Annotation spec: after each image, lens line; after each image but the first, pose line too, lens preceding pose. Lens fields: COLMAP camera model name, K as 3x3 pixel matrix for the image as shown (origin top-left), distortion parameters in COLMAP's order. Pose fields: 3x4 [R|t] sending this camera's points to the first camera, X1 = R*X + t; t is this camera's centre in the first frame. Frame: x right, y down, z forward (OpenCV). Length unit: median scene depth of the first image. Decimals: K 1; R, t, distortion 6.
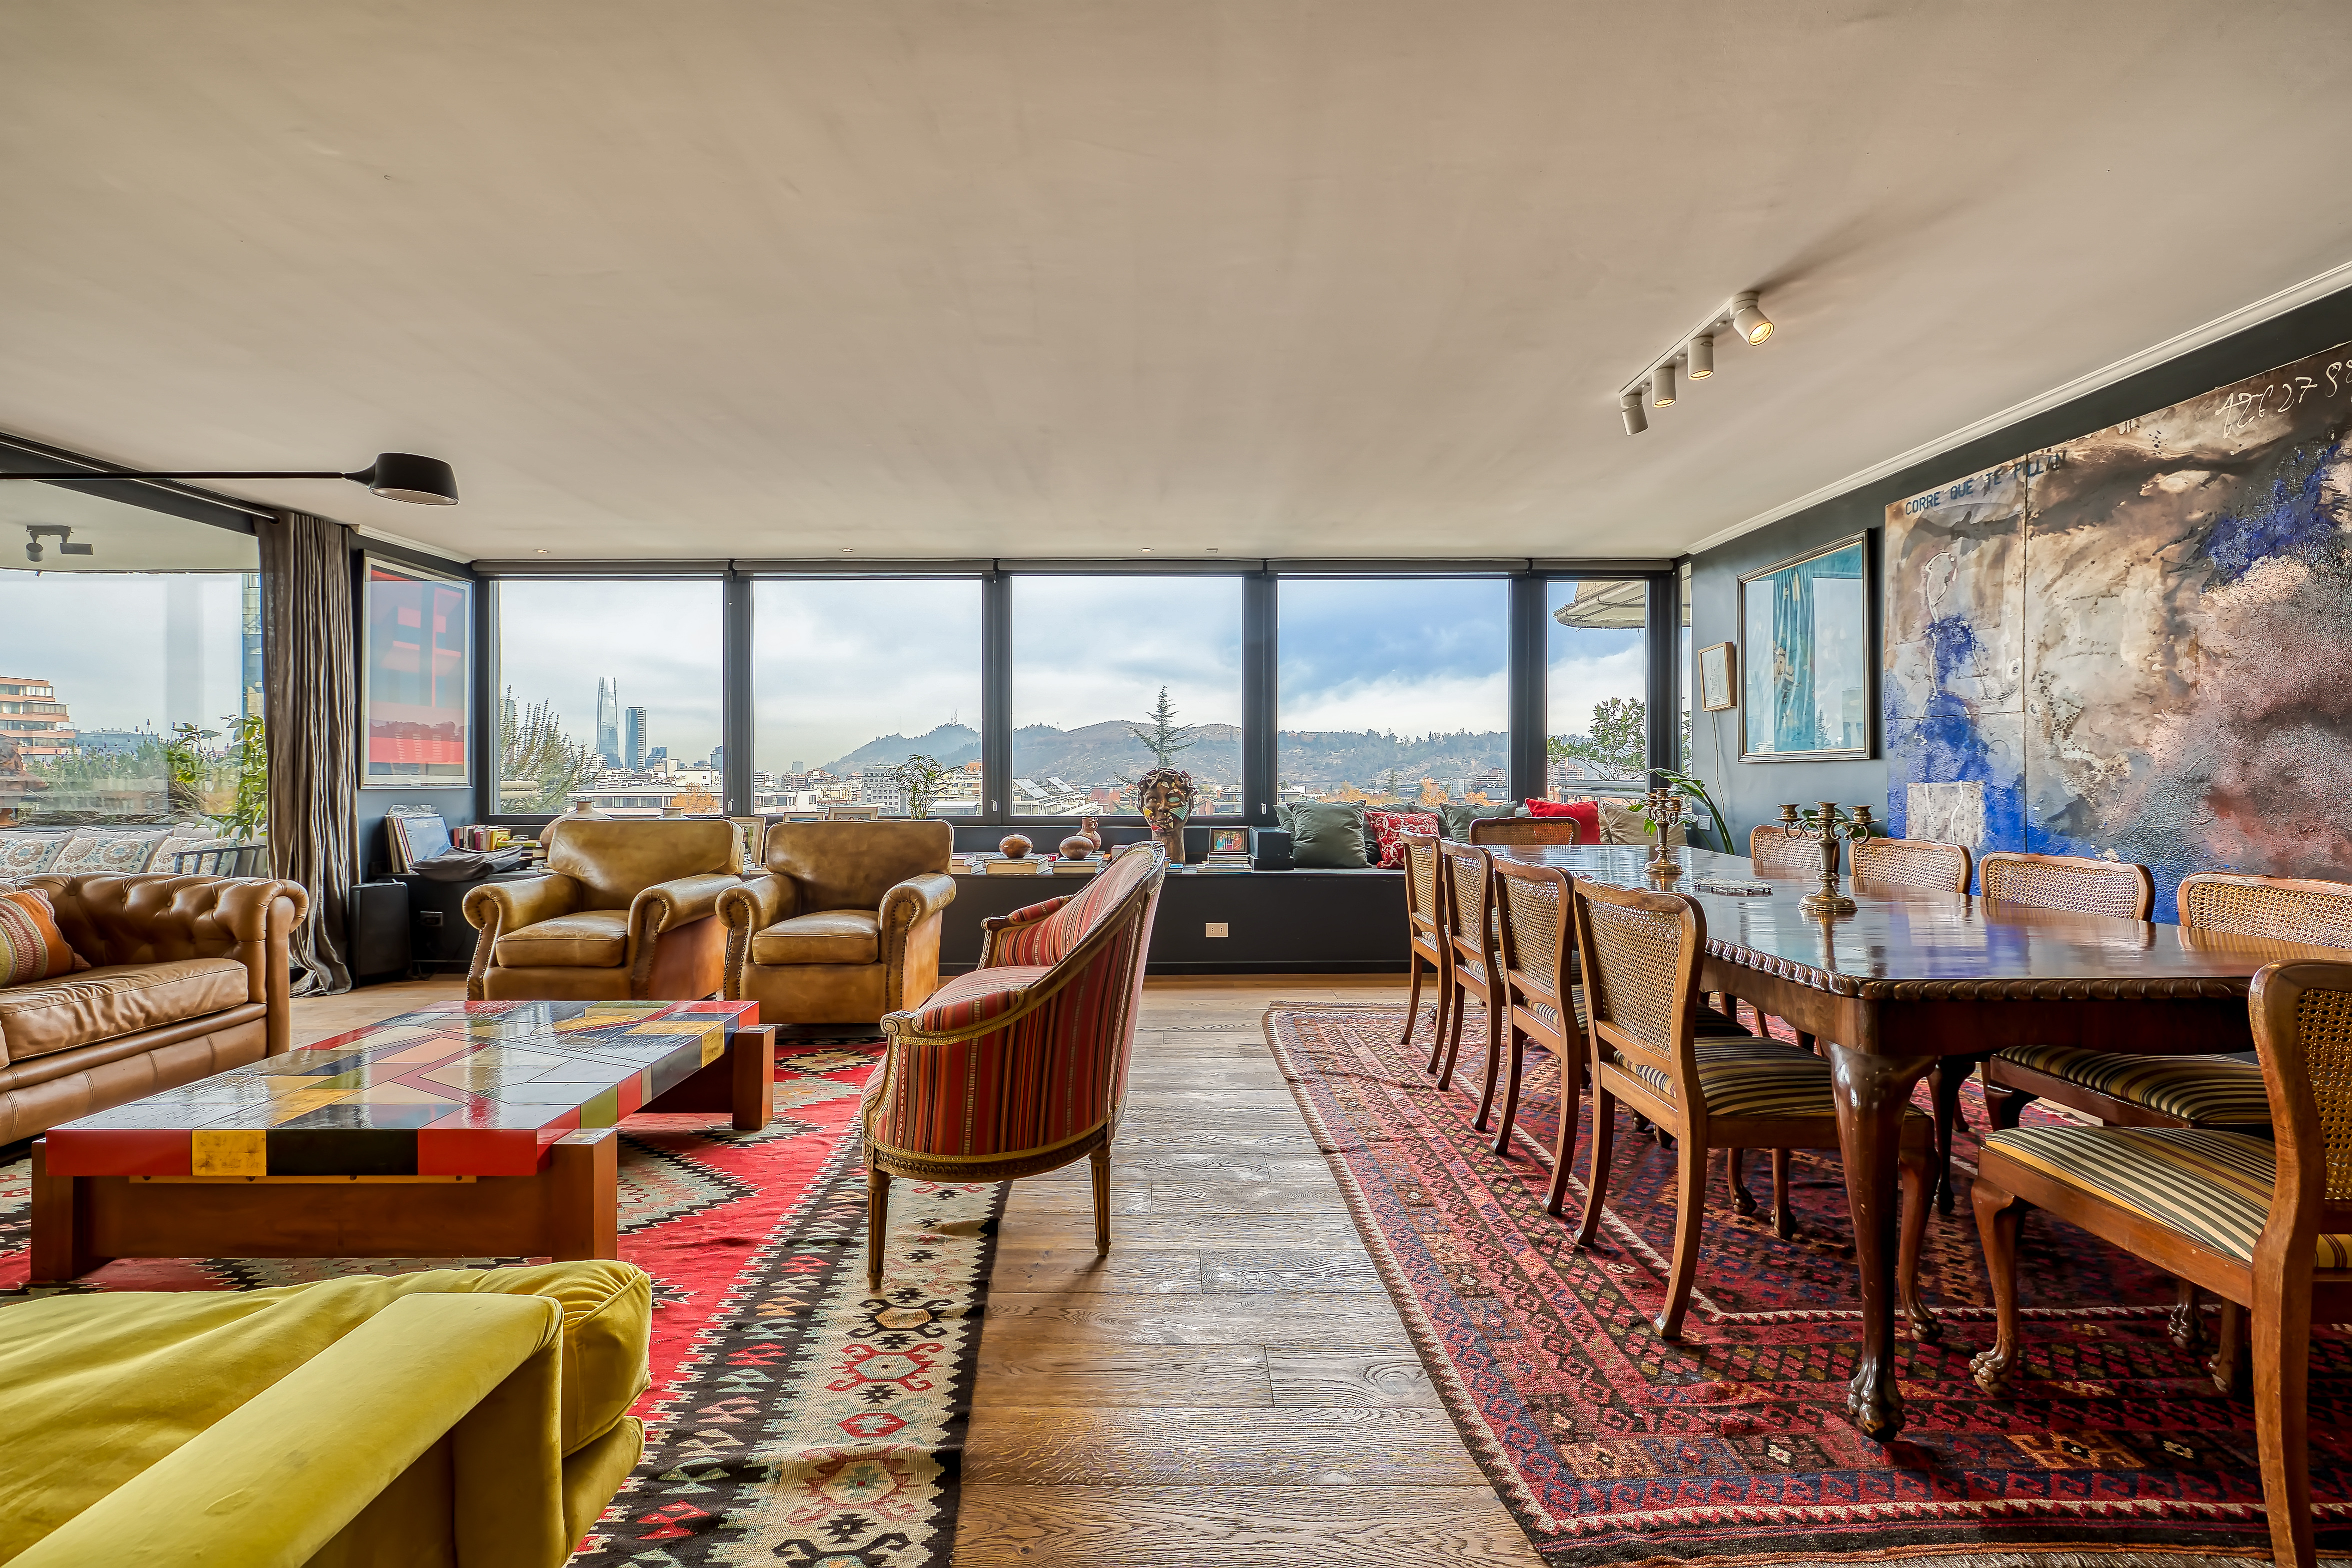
lens RADIAL K [[1000.5, 0, 1161.8], [0, 1000.5, 765.5], [0, 0, 1]] dist [-0.002353, 0.000135]
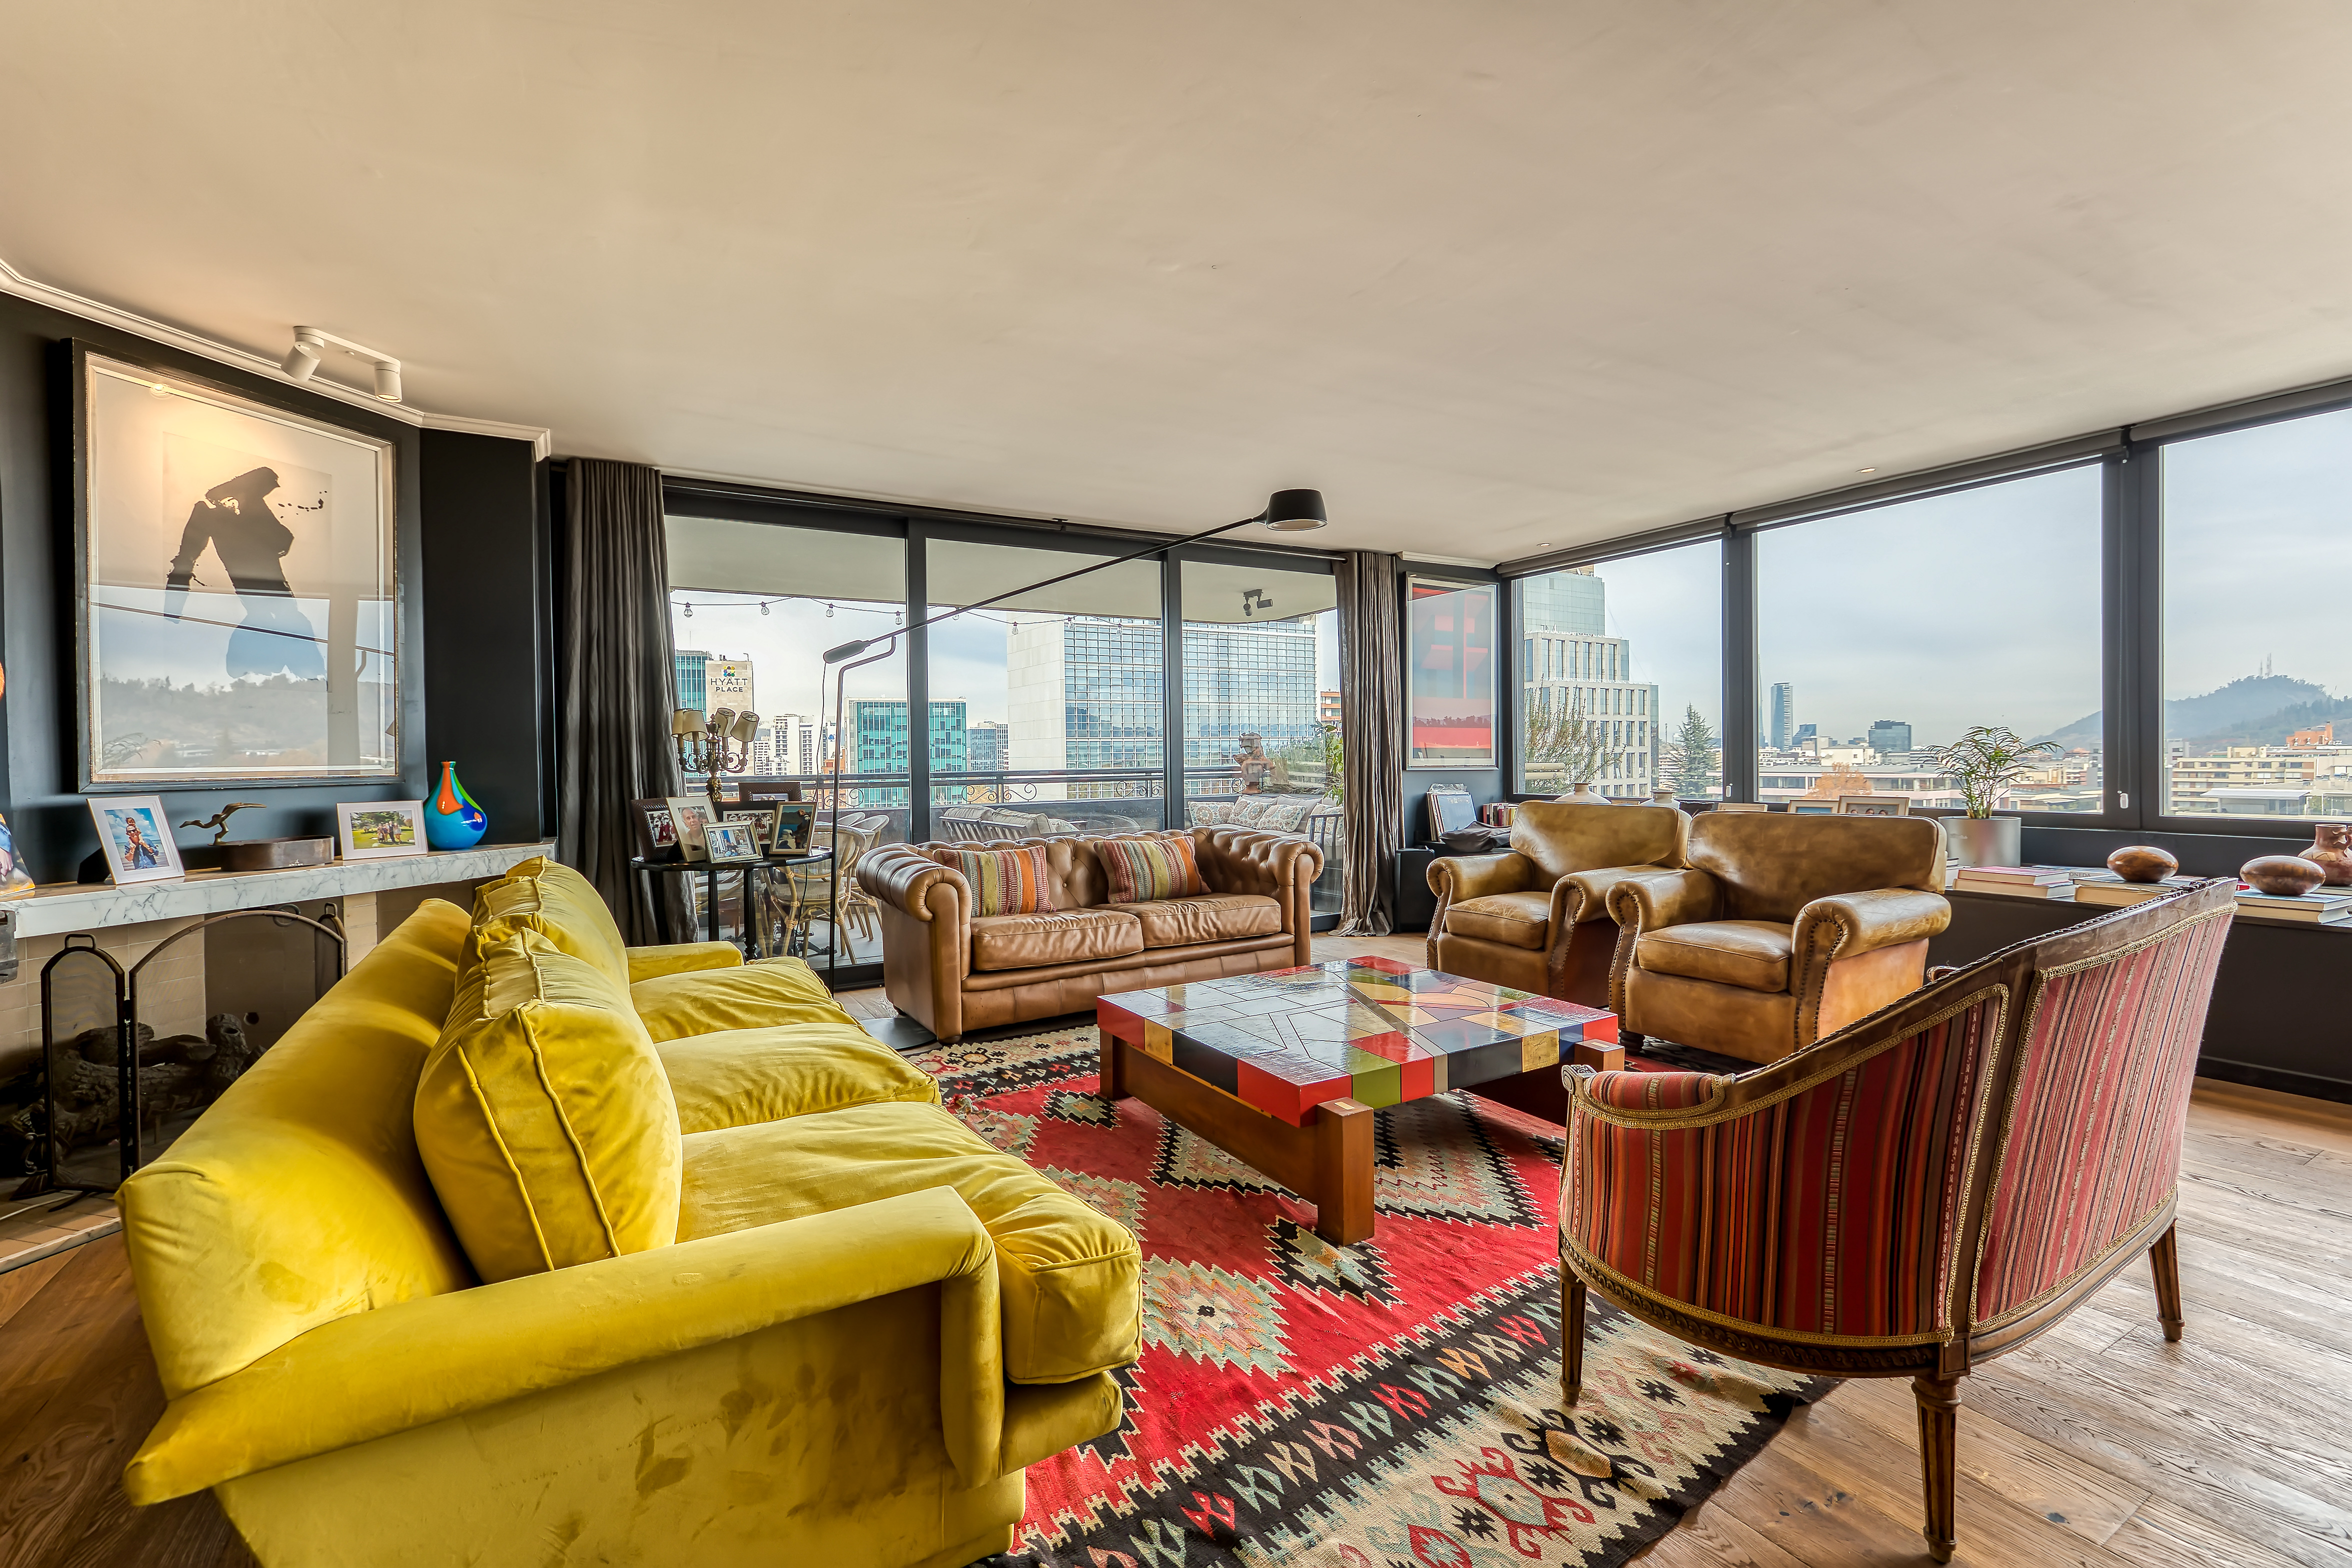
lens RADIAL K [[1000.5, 0, 1162.0], [0, 1000.5, 773.1], [0, 0, 1]] dist [-0.002353, 0.000135]
pose [[0.506360, 0.008522, -0.862280, 0.149464], [0.016201, 0.999681, 0.019394, -0.001272], [0.862170, -0.023790, 0.506060, 0.203712]]
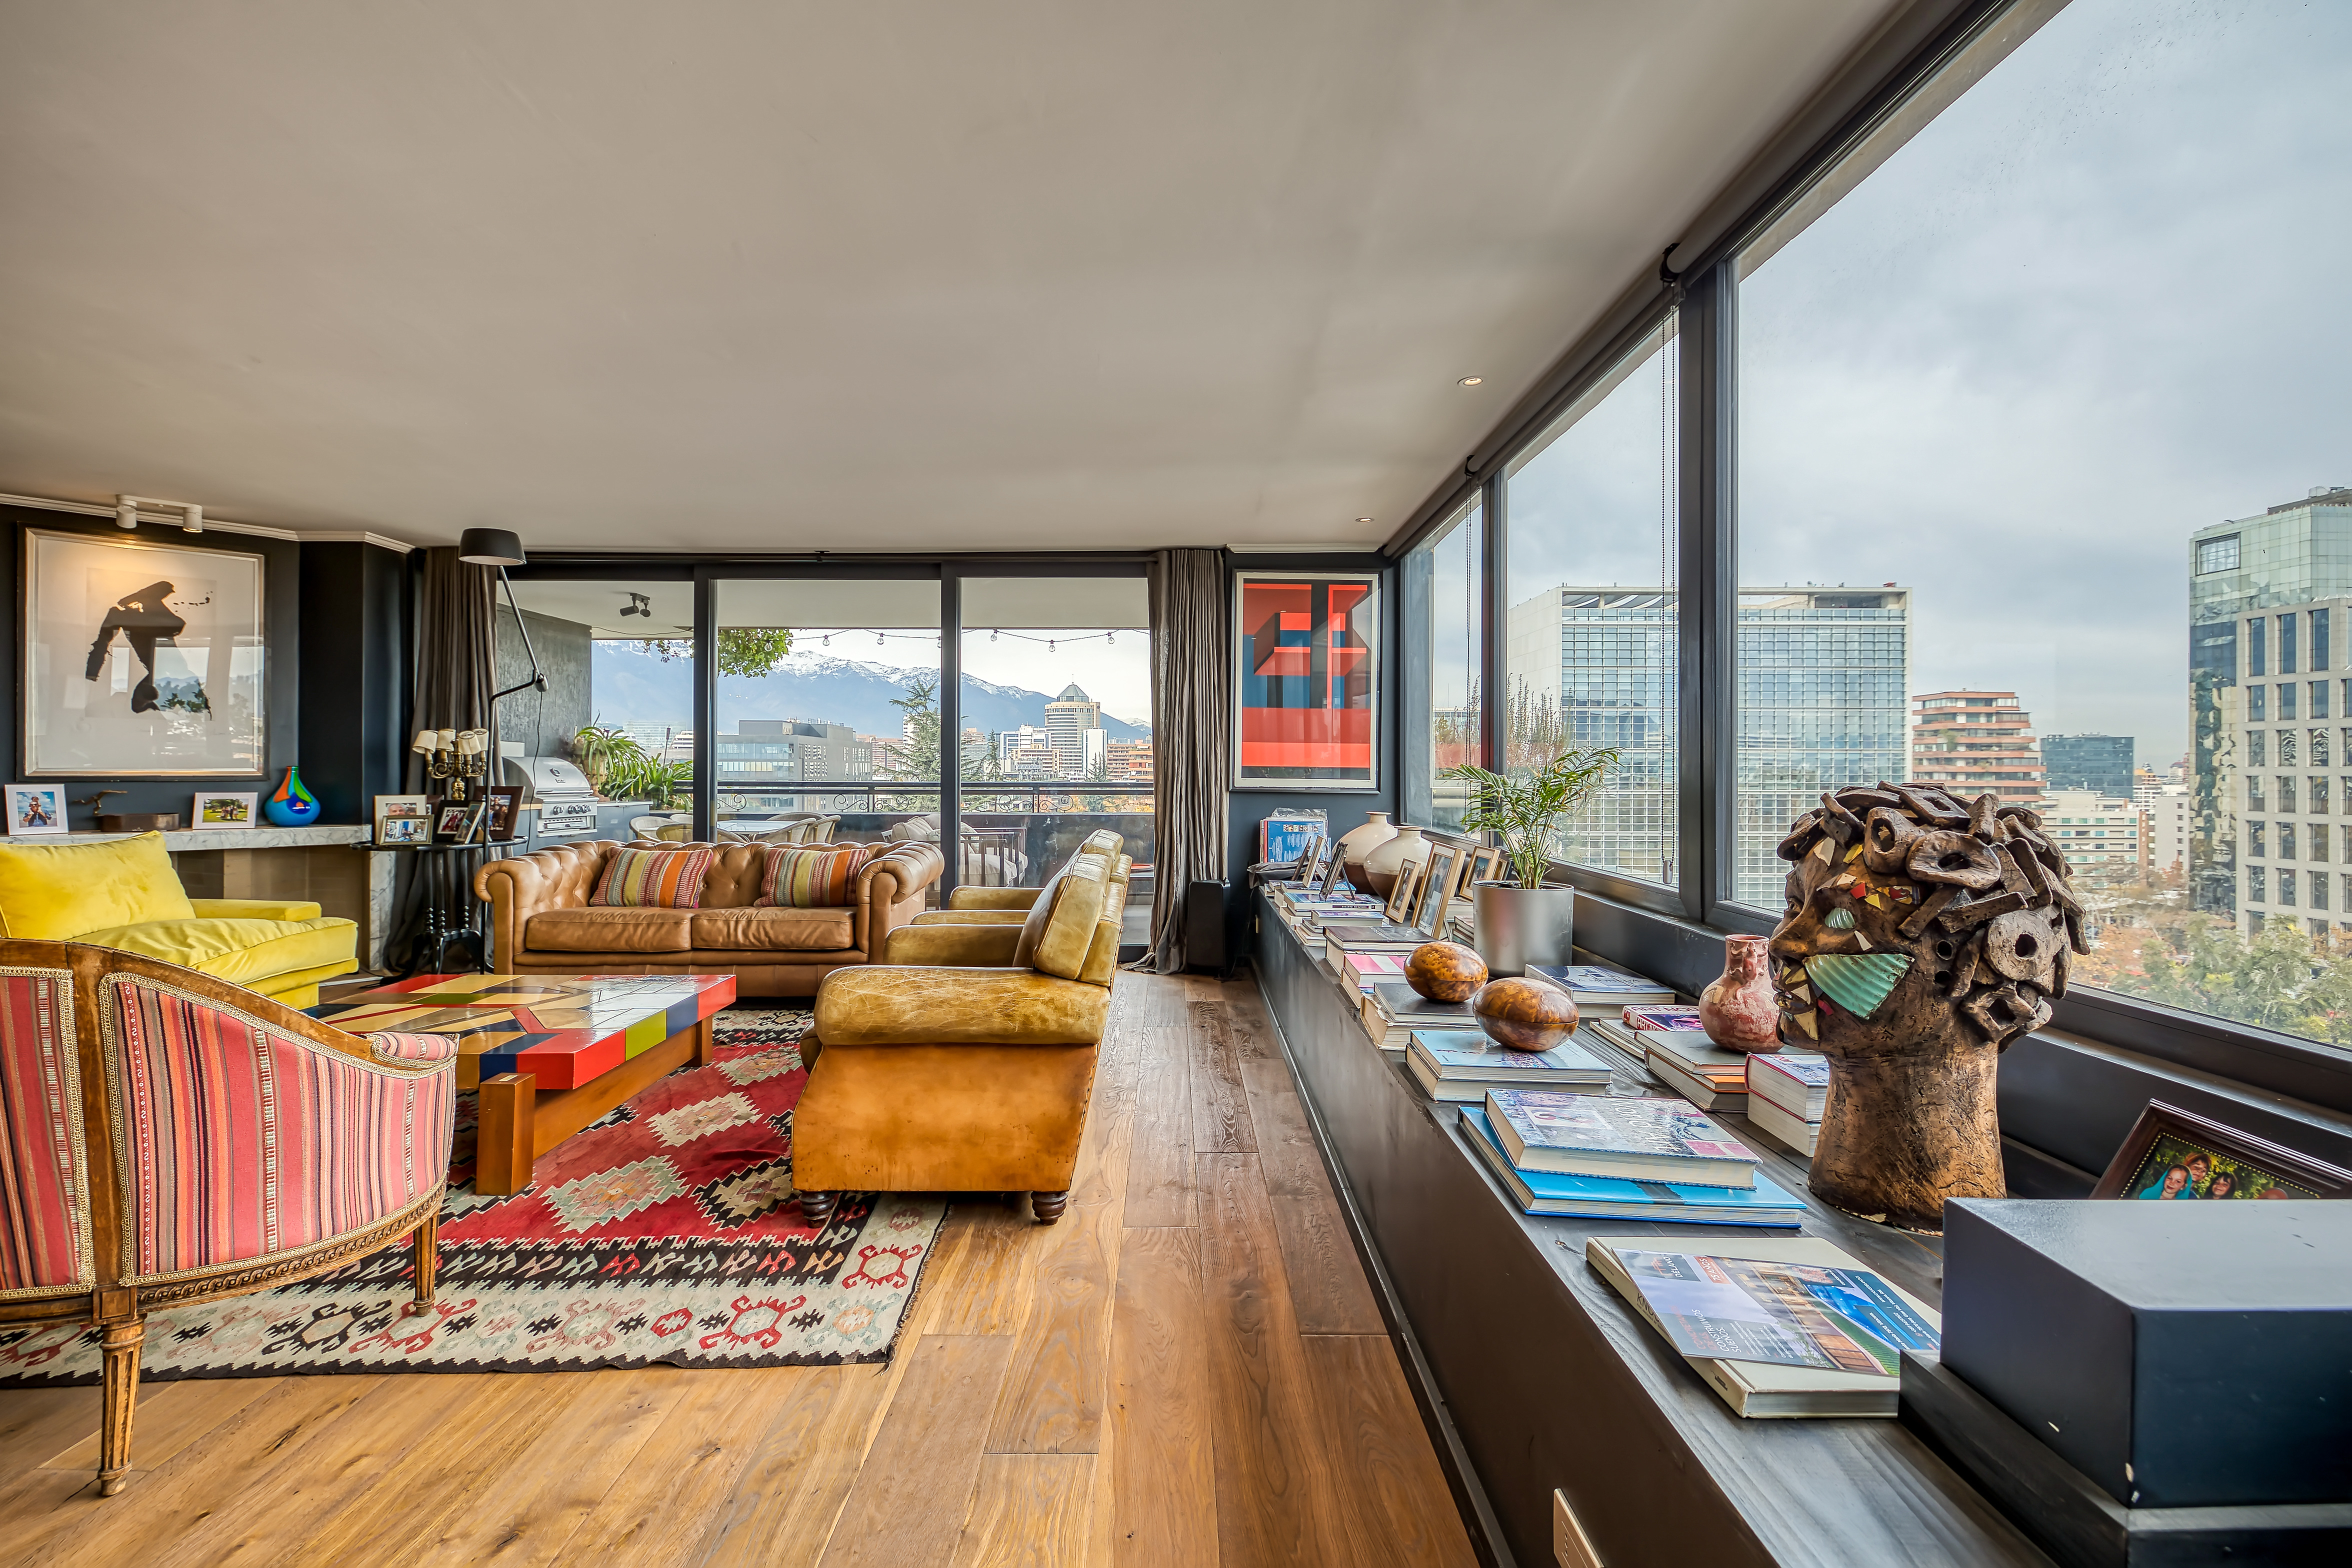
lens RADIAL K [[1000.5, 0, 1152.2], [0, 1000.5, 765.5], [0, 0, 1]] dist [-0.002353, 0.000135]
pose [[0.004192, -0.002813, -0.999987, 0.419024], [0.001332, 0.999995, -0.002807, -0.000998], [0.999990, -0.001320, 0.004195, 1.431386]]
